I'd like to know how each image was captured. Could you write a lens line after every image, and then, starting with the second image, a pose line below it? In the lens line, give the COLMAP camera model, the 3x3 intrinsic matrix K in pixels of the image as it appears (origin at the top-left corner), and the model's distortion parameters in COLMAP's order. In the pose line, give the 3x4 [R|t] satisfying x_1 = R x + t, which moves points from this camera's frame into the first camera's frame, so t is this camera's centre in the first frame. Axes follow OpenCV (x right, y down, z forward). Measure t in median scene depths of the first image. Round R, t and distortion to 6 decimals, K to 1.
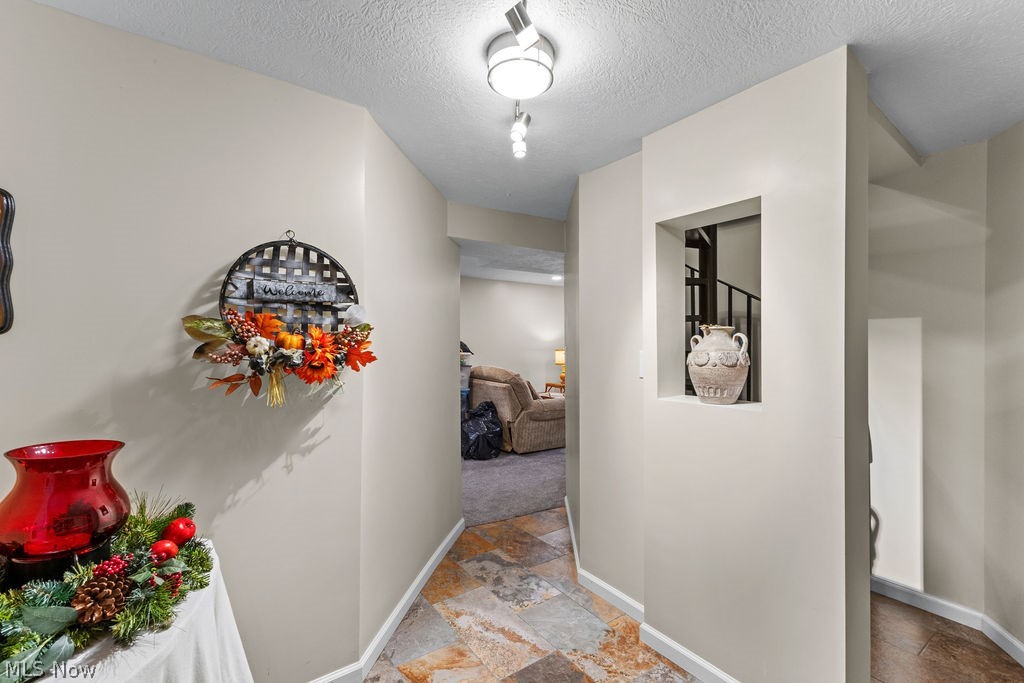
lens RADIAL K [[442.9, 0, 512.0], [0, 442.9, 341.5], [0, 0, 1]] dist [0.005476, 0.000619]
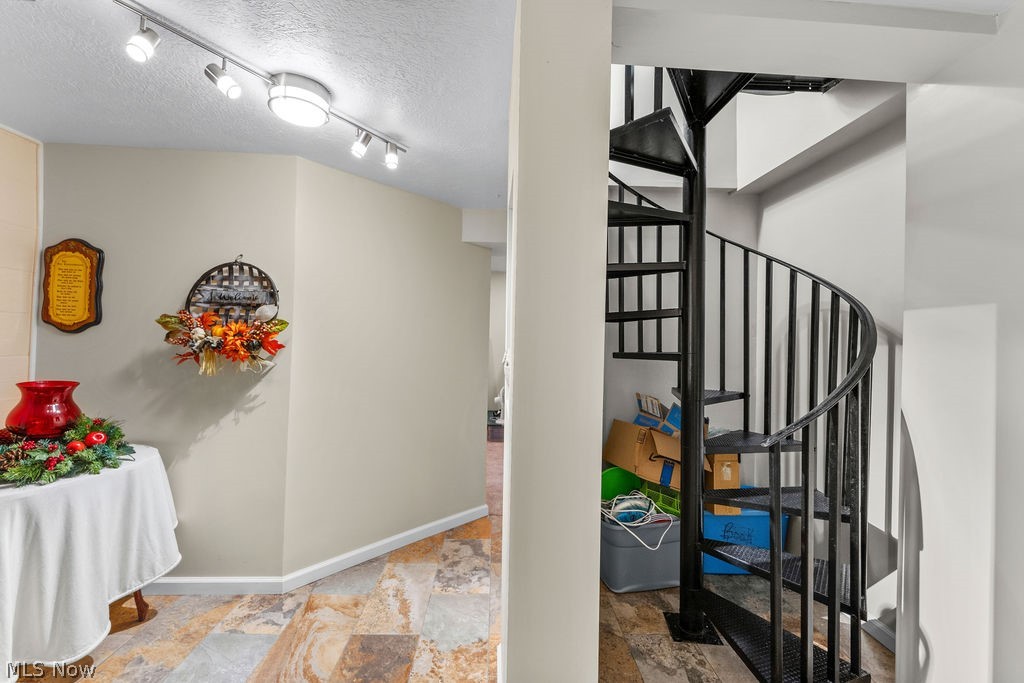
lens RADIAL K [[434.5, 0, 511.4], [0, 434.5, 334.2], [0, 0, 1]] dist [0.003151, 0.000132]
pose [[0.836928, 0.013925, -0.547135, 0.995694], [-0.023404, 0.999672, -0.010357, 0.001037], [0.546812, 0.021473, 0.836980, 0.304431]]
